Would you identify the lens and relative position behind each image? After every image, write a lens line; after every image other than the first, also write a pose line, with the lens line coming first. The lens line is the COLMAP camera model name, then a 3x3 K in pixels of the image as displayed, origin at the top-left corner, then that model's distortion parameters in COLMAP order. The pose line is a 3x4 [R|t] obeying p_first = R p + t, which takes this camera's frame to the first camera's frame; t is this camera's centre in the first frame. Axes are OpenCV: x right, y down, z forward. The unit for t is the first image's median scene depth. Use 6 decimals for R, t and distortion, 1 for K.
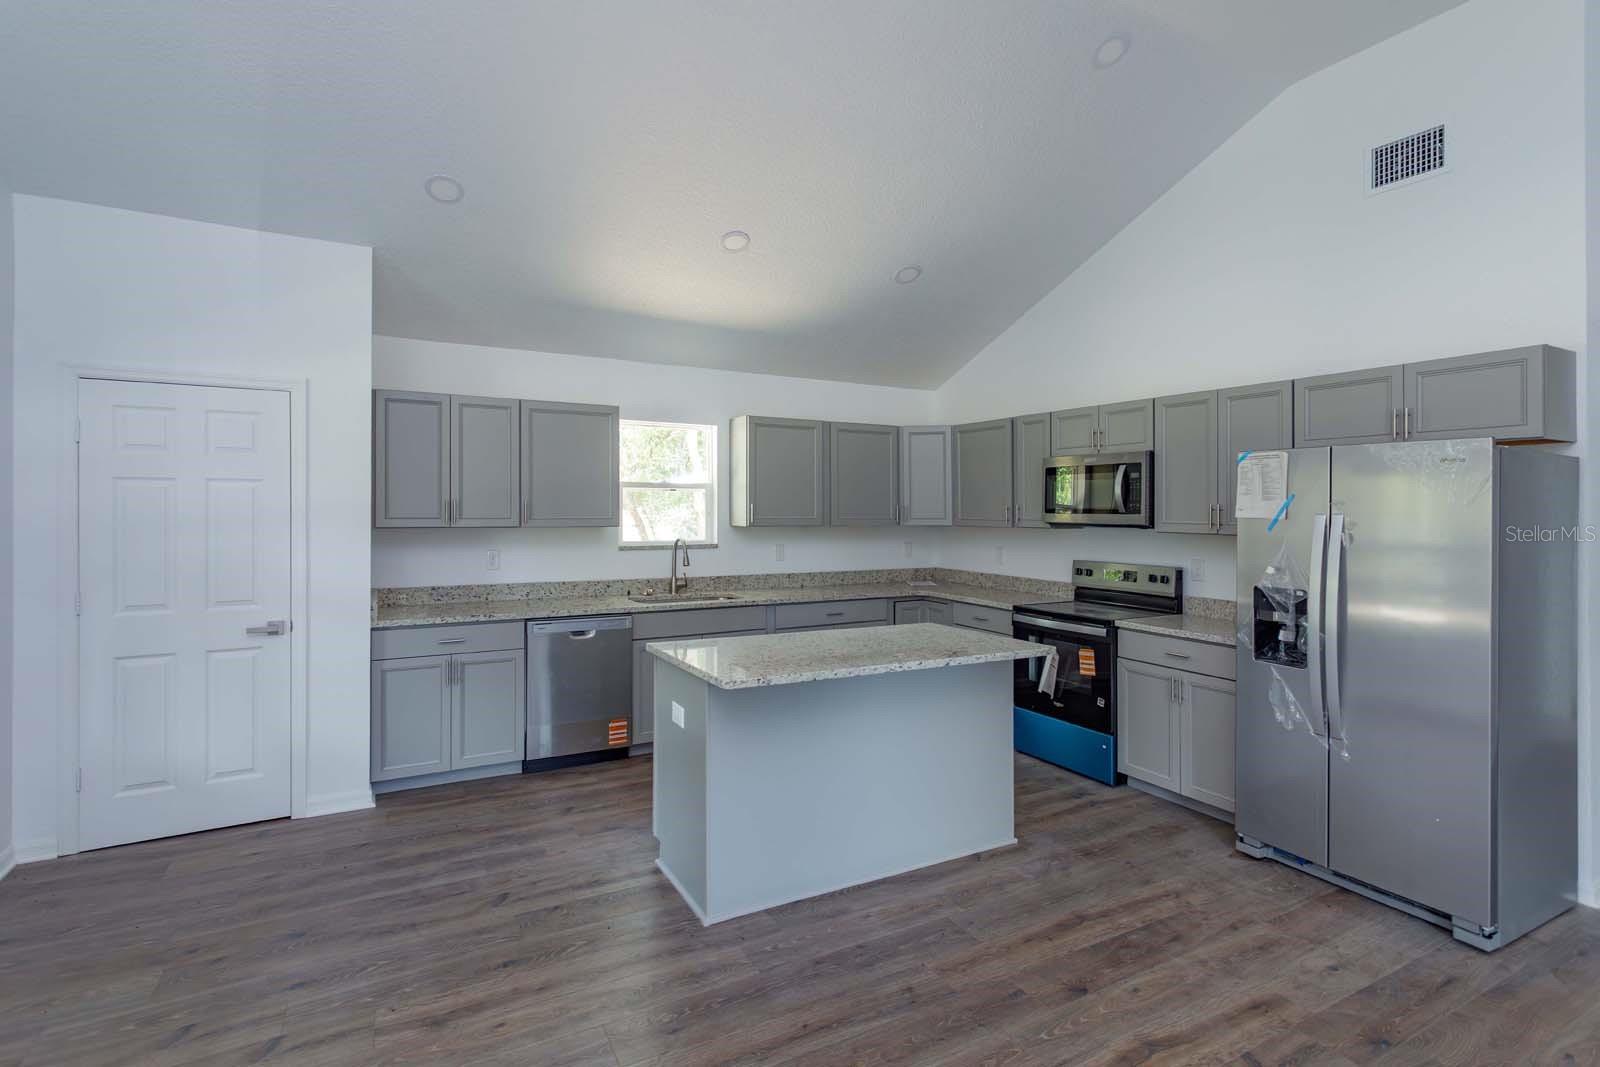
lens RADIAL K [[794.9, 0, 787.7], [0, 794.9, 499.2], [0, 0, 1]] dist [0.000511, 0.000248]
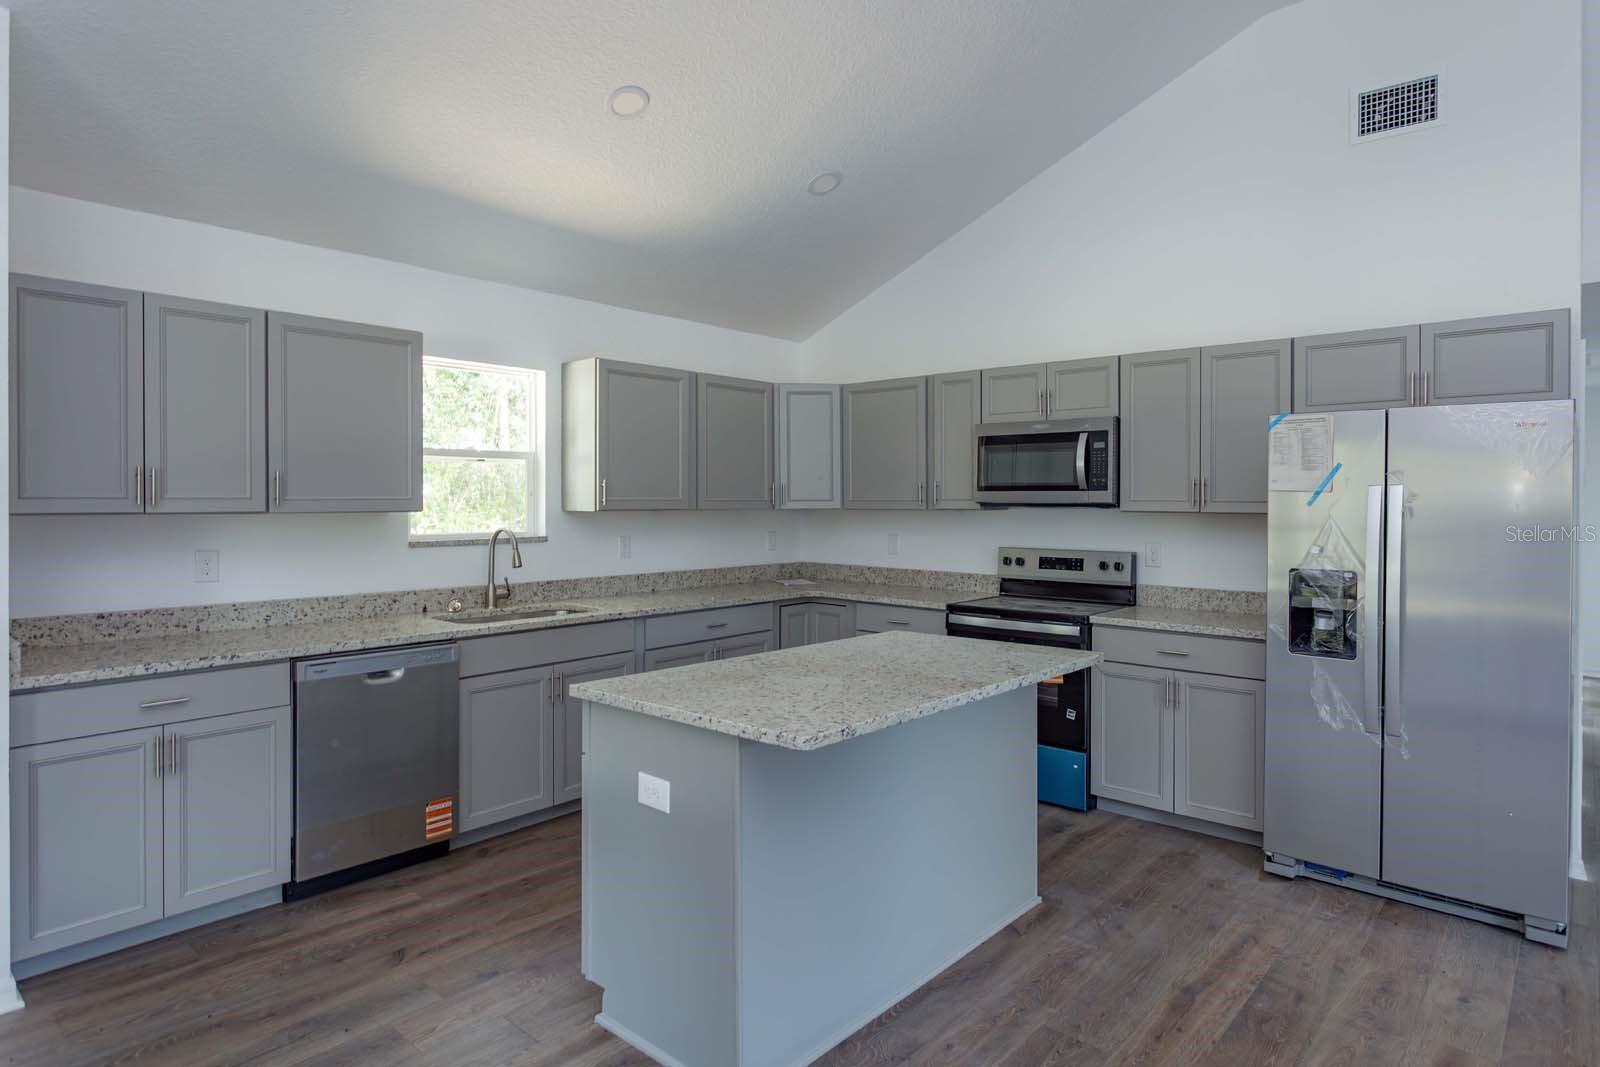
lens RADIAL K [[915.4, 0, 794.6], [0, 915.4, 497.3], [0, 0, 1]] dist [-0.007949, 0.001379]
pose [[0.938562, -0.002199, 0.345103, -0.208132], [-0.001070, 0.999956, 0.009283, 0.017051], [-0.345108, -0.009082, 0.938519, 0.190657]]
